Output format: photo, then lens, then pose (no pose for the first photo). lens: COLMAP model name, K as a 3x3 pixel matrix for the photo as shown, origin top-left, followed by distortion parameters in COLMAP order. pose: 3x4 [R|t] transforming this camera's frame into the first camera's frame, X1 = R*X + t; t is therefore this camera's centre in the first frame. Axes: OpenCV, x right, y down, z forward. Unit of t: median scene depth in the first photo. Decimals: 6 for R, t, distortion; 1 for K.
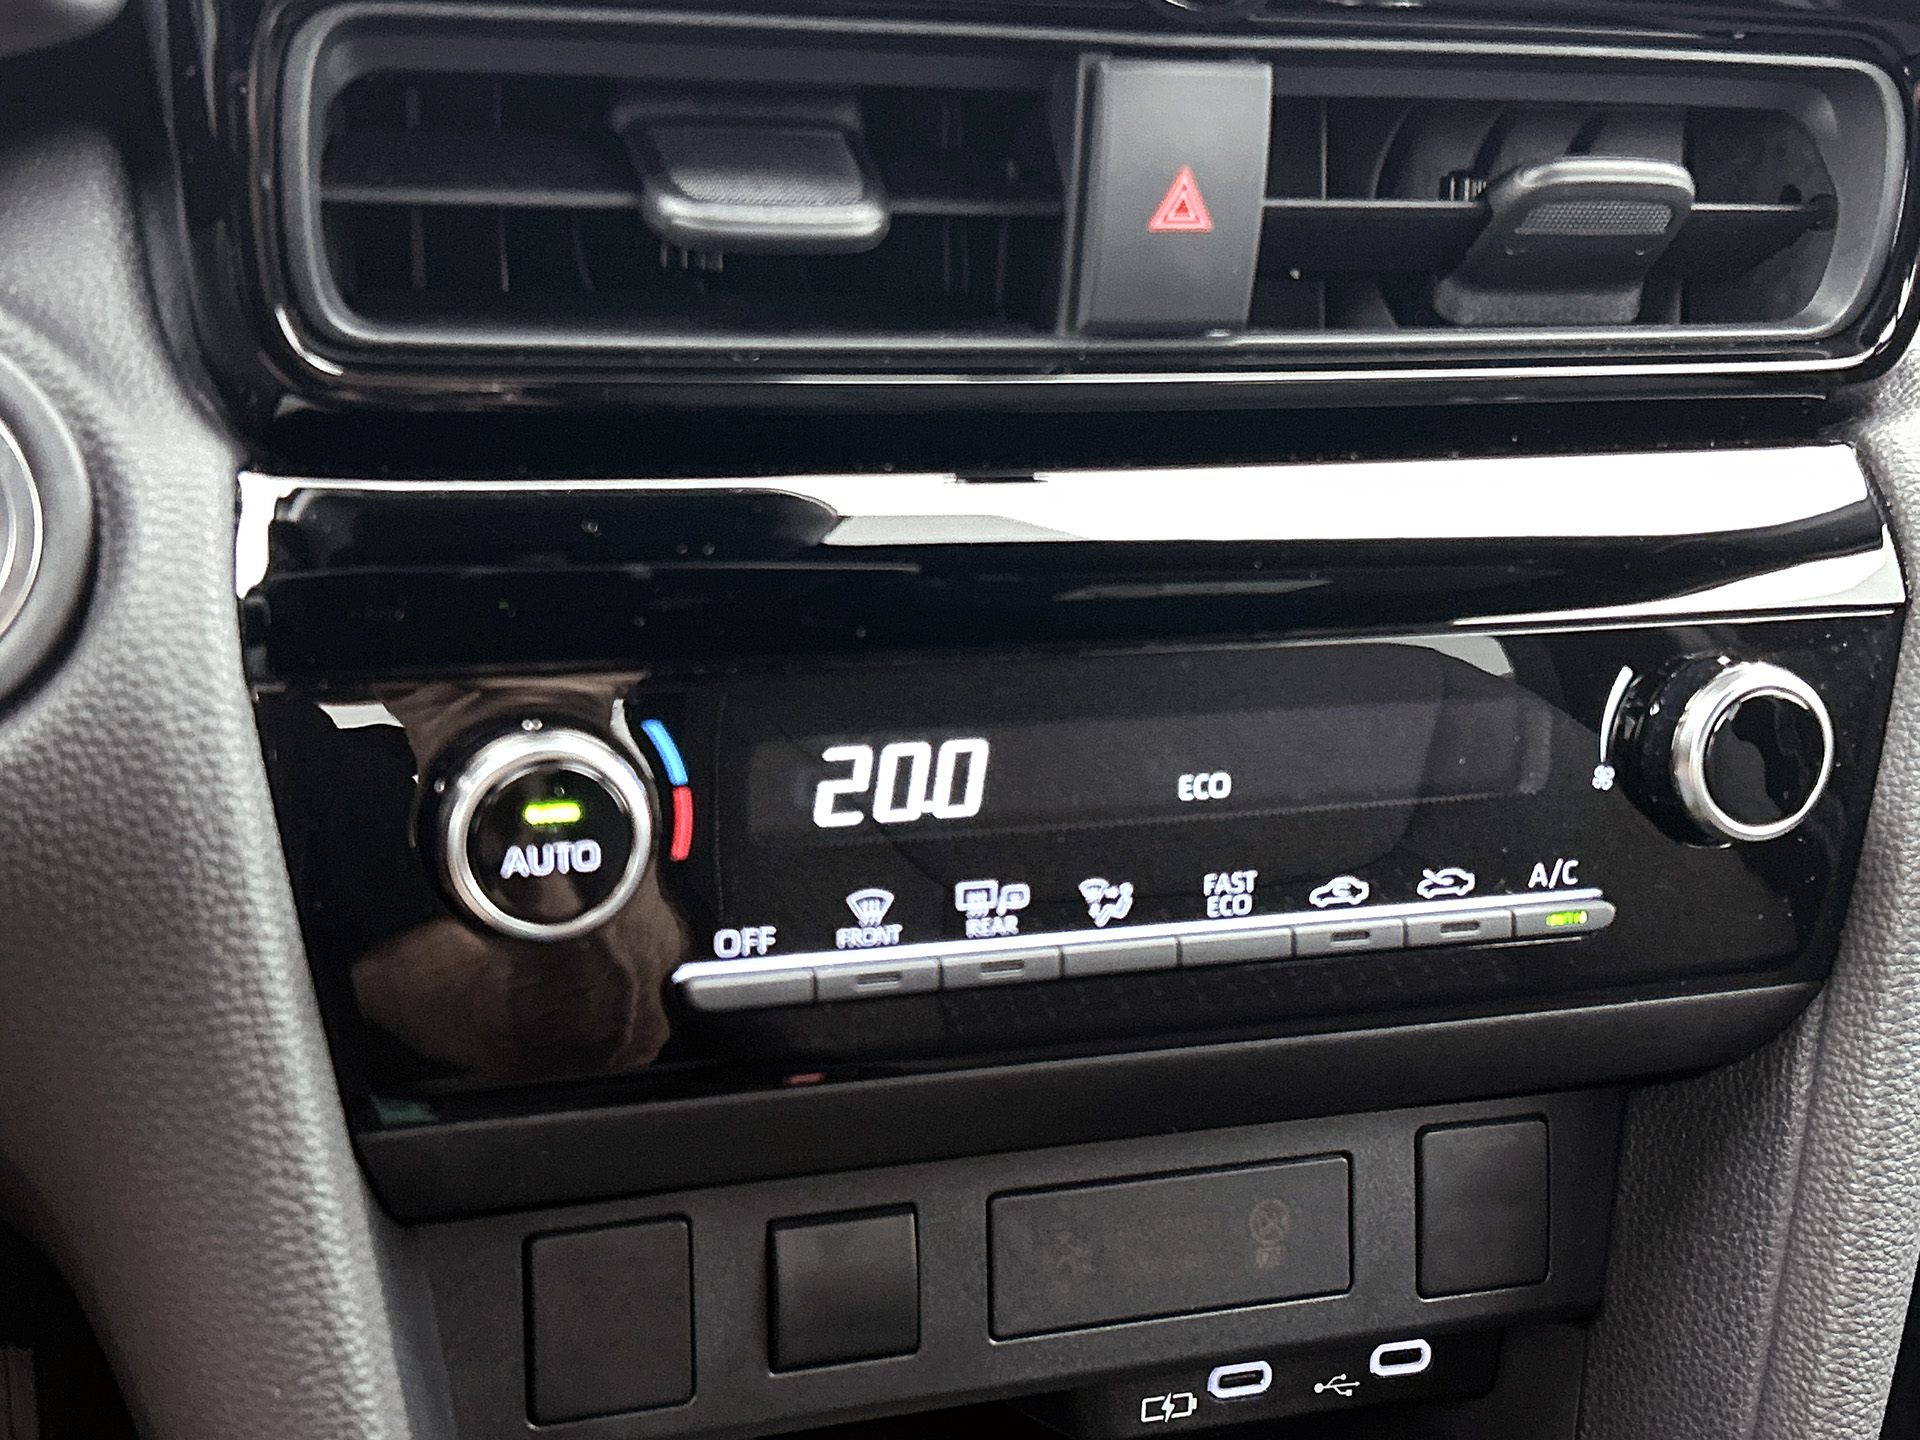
lens RADIAL K [[2534.5, 0, 960.0], [0, 2534.5, 720.0], [0, 0, 1]] dist [0.095784, -0.015188]
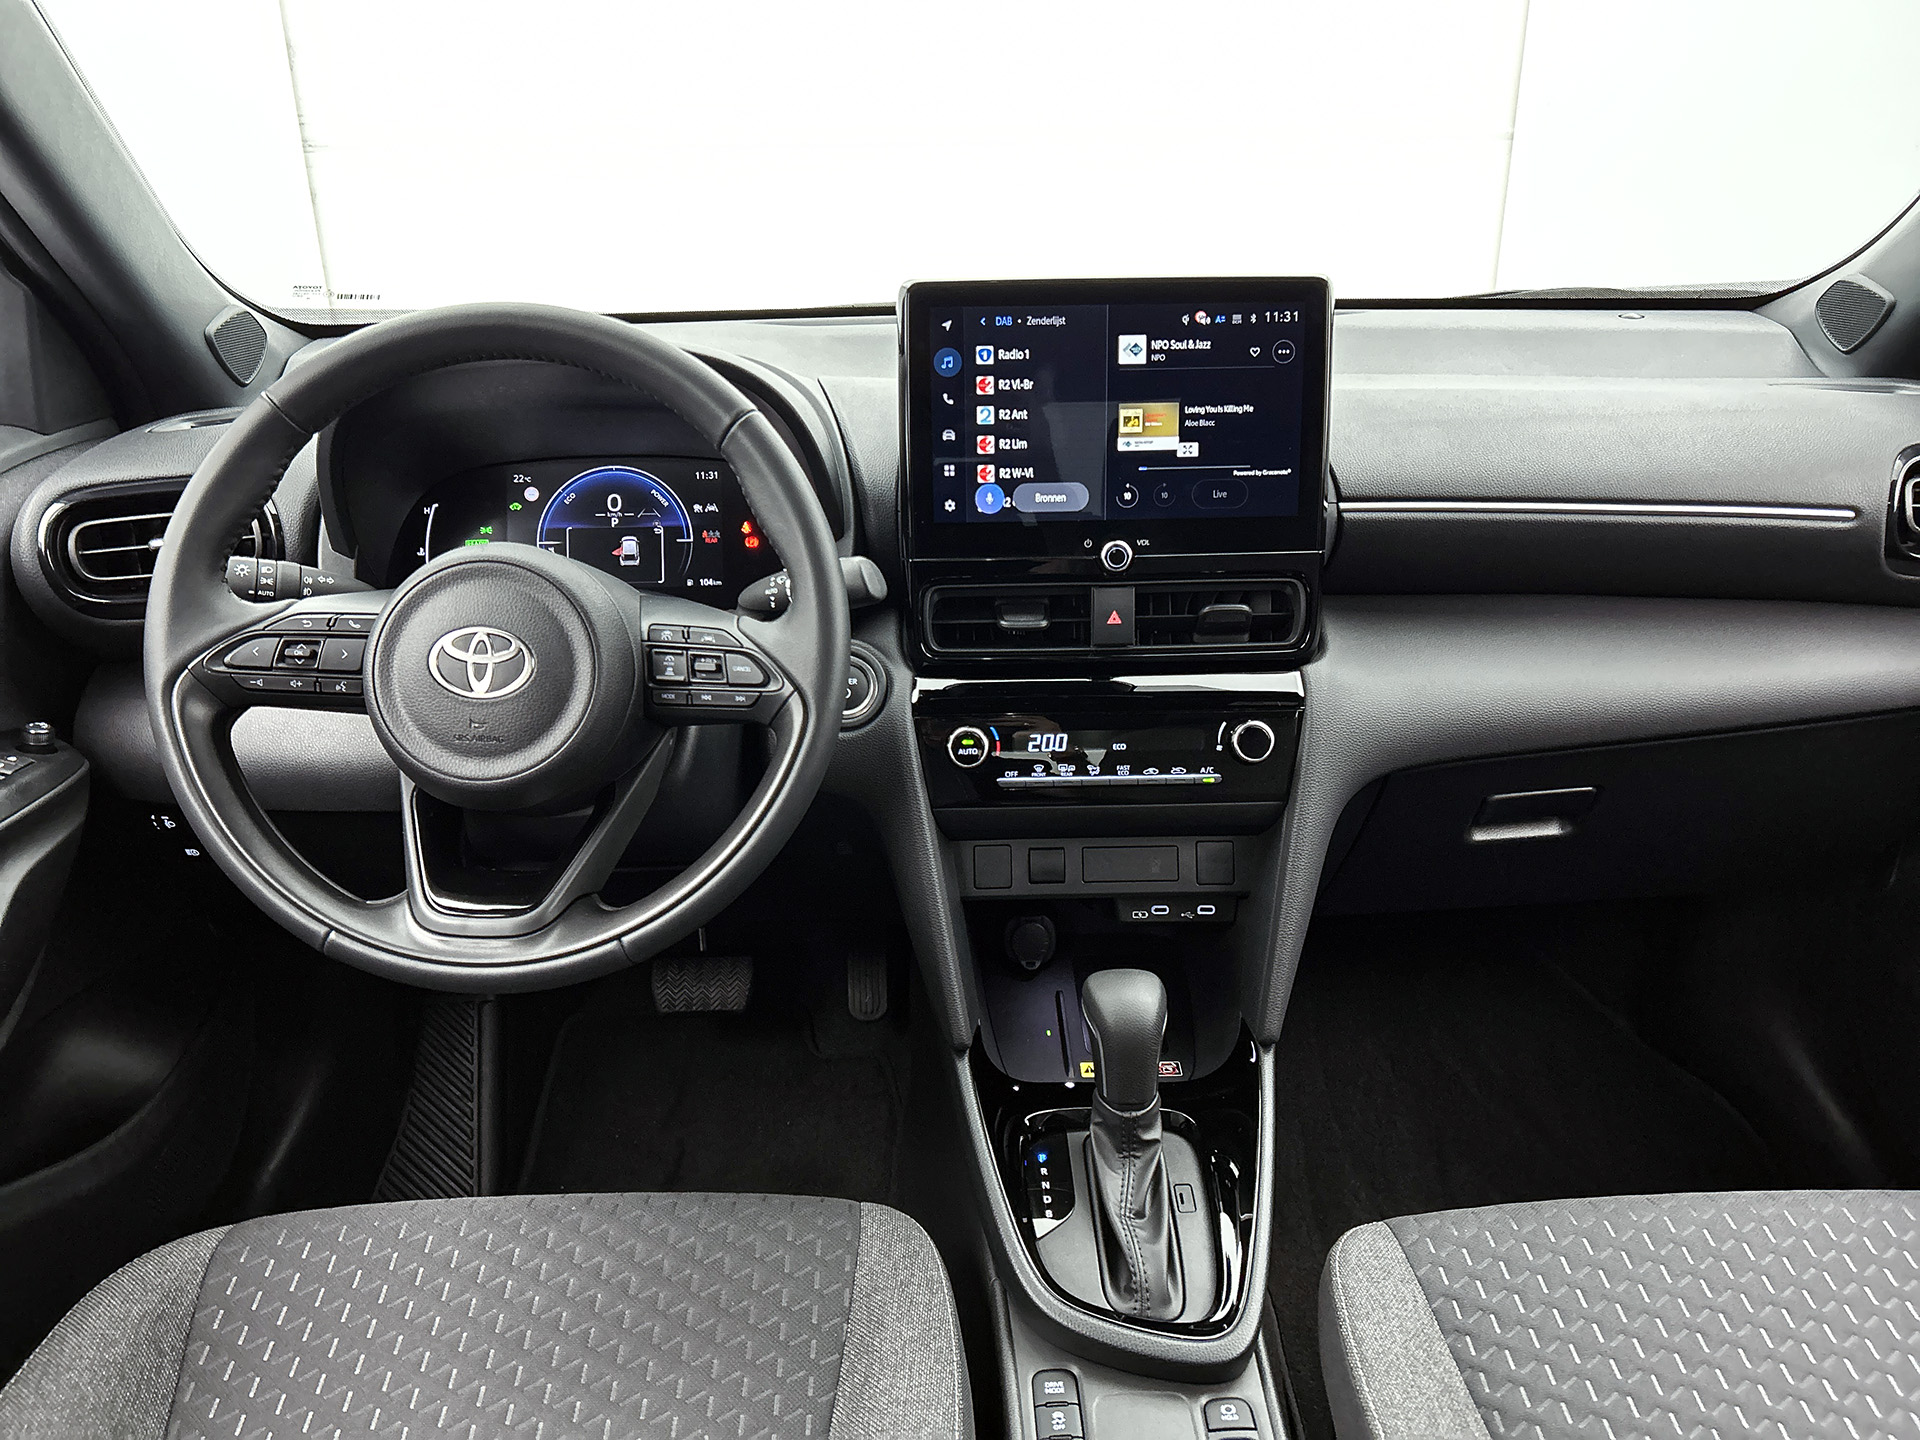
lens RADIAL K [[1415.6, 0, 960.0], [0, 1415.6, 720.0], [0, 0, 1]] dist [0.035351, -0.008429]
pose [[0.950618, 0.001362, -0.310359, 0.614811], [-0.030647, 0.995515, -0.089503, 0.215312], [0.308846, 0.094595, 0.946396, -1.477198]]
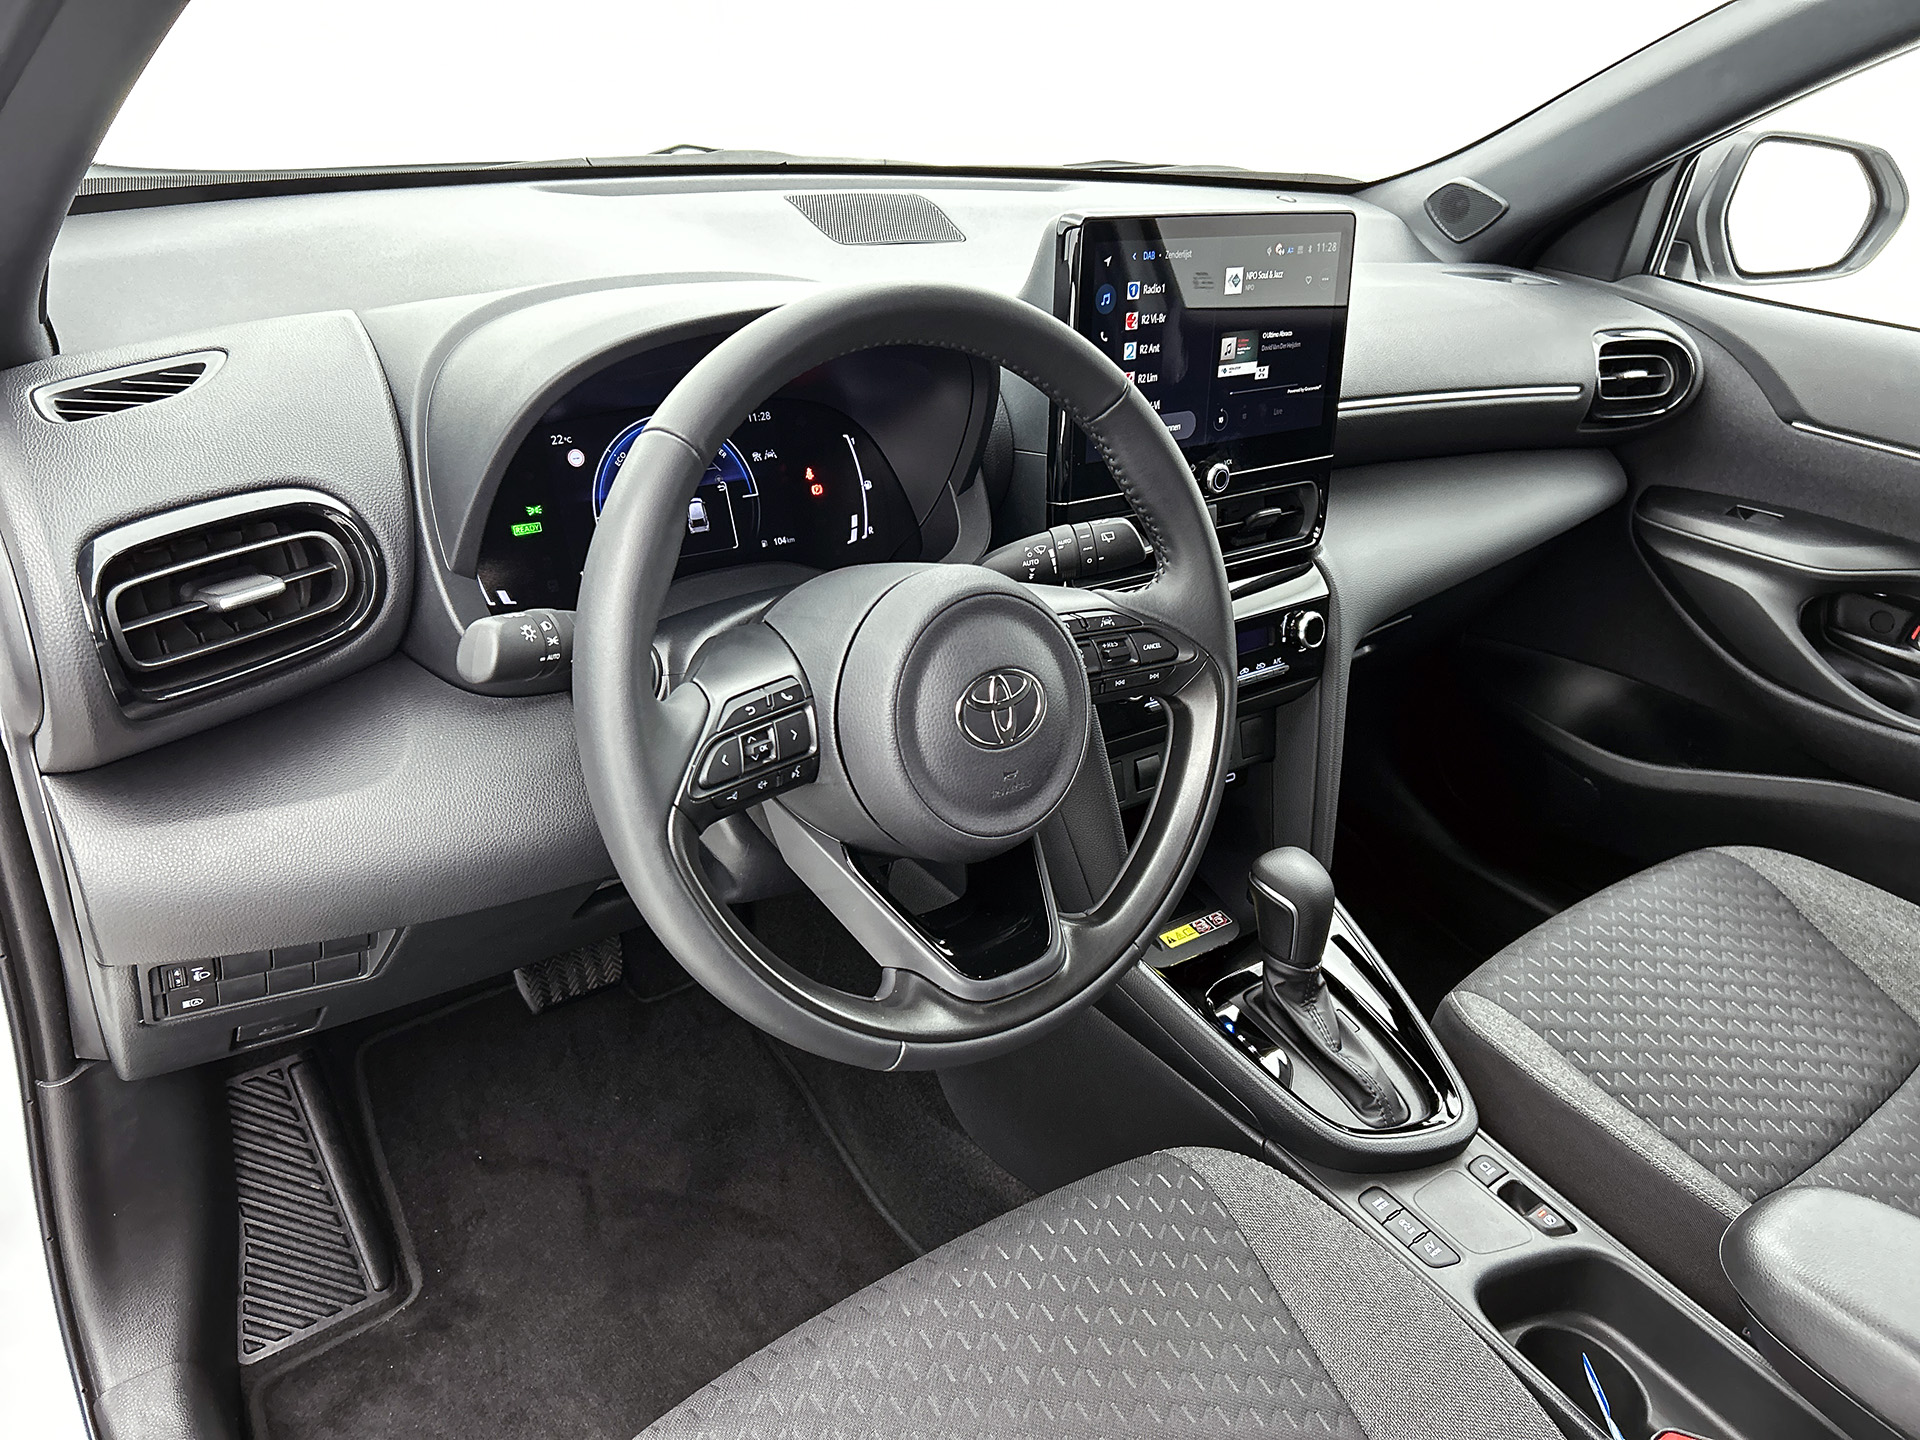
lens RADIAL K [[1473.4, 0, 960.0], [0, 1473.4, 720.0], [0, 0, 1]] dist [0.034754, -0.006015]
pose [[0.941798, -0.156965, 0.297286, -1.246328], [0.134474, 0.986373, 0.094787, -0.184036], [-0.308114, -0.049293, 0.950072, -1.559370]]
